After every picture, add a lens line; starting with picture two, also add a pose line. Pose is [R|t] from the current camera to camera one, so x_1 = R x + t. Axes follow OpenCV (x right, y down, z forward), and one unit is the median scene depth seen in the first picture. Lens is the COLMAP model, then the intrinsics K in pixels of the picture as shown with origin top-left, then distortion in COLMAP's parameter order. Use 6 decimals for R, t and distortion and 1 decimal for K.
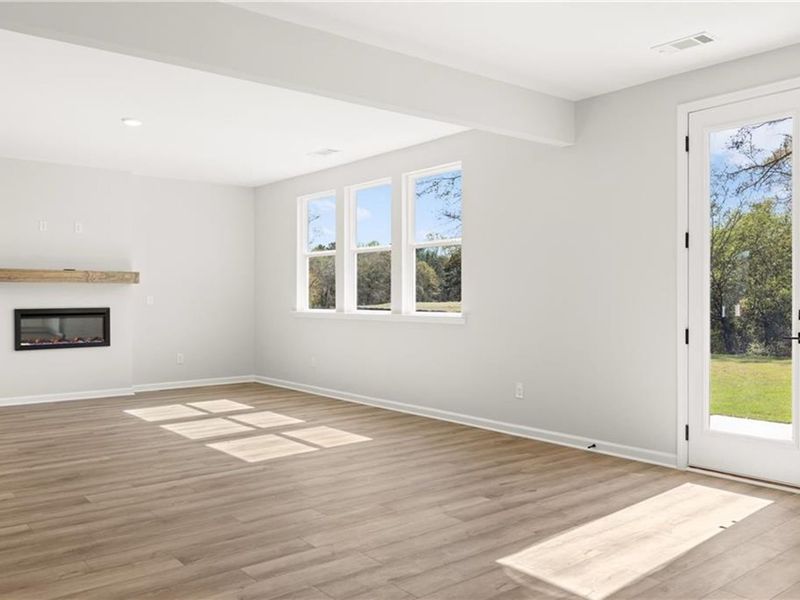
lens RADIAL K [[691.1, 0, 403.6], [0, 691.1, 299.7], [0, 0, 1]] dist [0.002809, -0.004771]
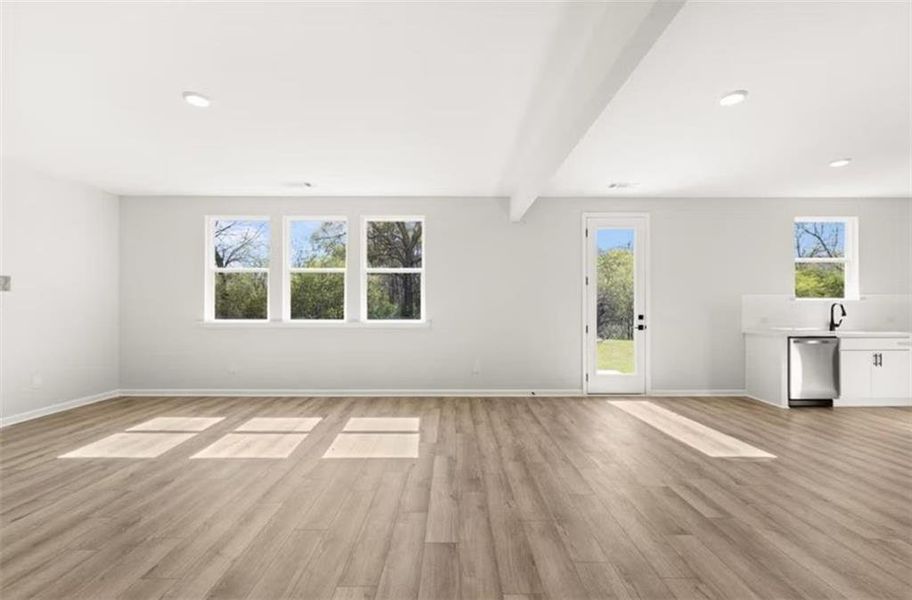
lens RADIAL K [[397.2, 0, 455.3], [0, 397.2, 306.7], [0, 0, 1]] dist [-0.003359, -0.000094]
pose [[0.624142, 0.005113, 0.781295, -0.659143], [0.000985, 0.999973, -0.007331, -0.003289], [-0.781311, 0.005345, 0.624119, 0.529805]]
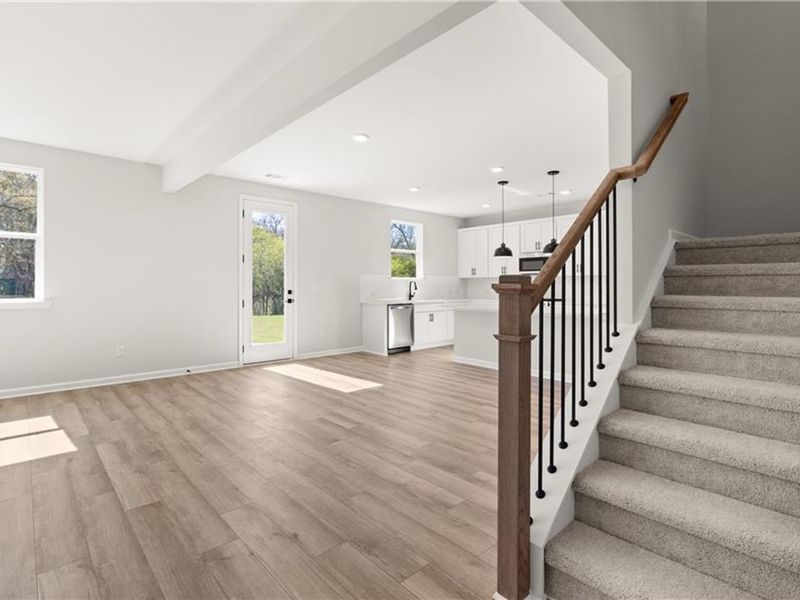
lens RADIAL K [[411.7, 0, 399.7], [0, 411.7, 281.8], [0, 0, 1]] dist [-0.001435, -0.000315]
pose [[-0.063864, 0.009440, 0.997914, -0.807753], [0.002159, 0.999954, -0.009321, -0.001525], [-0.997956, 0.001560, -0.063882, 0.547169]]
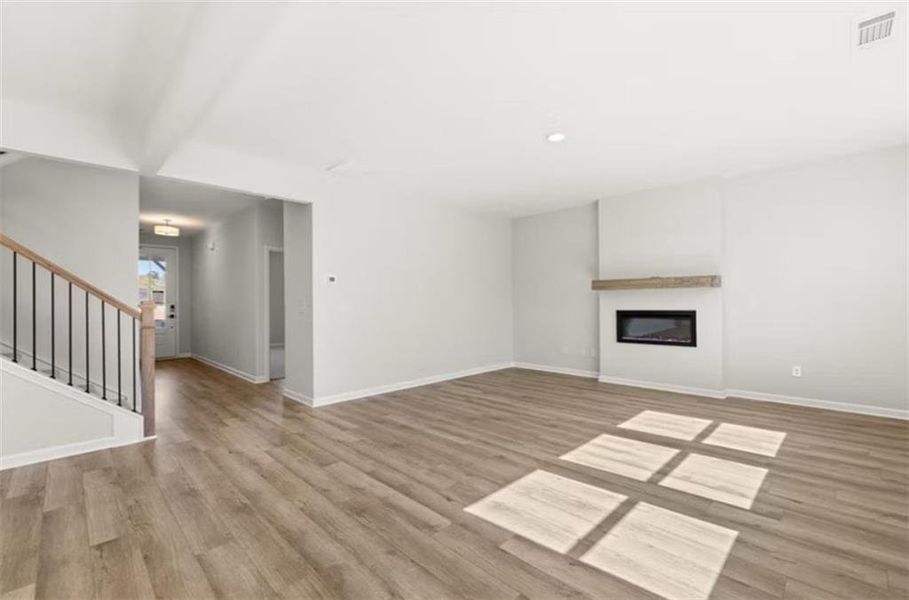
lens RADIAL K [[395.9, 0, 453.8], [0, 395.9, 306.6], [0, 0, 1]] dist [-0.003359, -0.000094]
pose [[0.098890, 0.011685, -0.995030, 0.221241], [0.004172, 0.999917, 0.012157, -0.005964], [0.995090, -0.005353, 0.098833, 0.905623]]
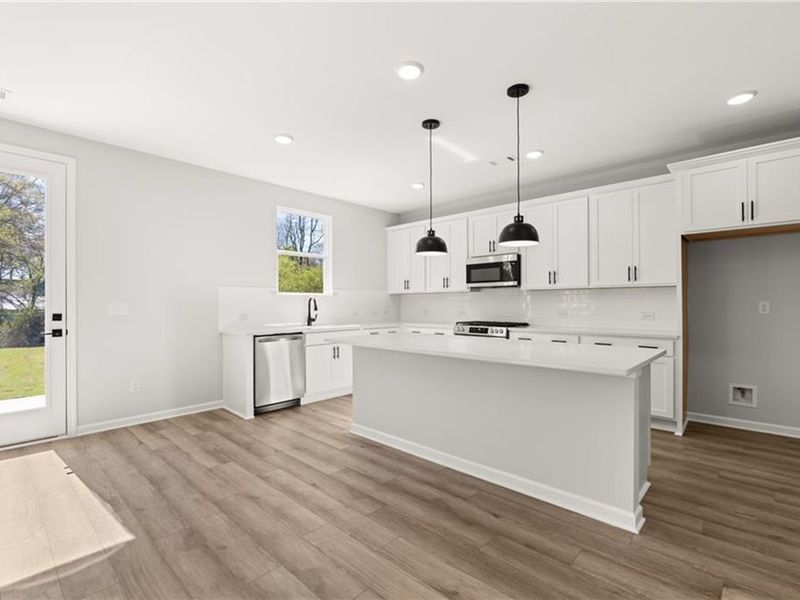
lens RADIAL K [[389.2, 0, 400.0], [0, 389.2, 300.0], [0, 0, 1]] dist [-0.002777, -0.000373]
pose [[-0.145313, 0.012069, 0.989312, -0.273409], [0.006682, 0.999915, -0.011217, -0.000340], [-0.989363, 0.004981, -0.145381, 0.319851]]
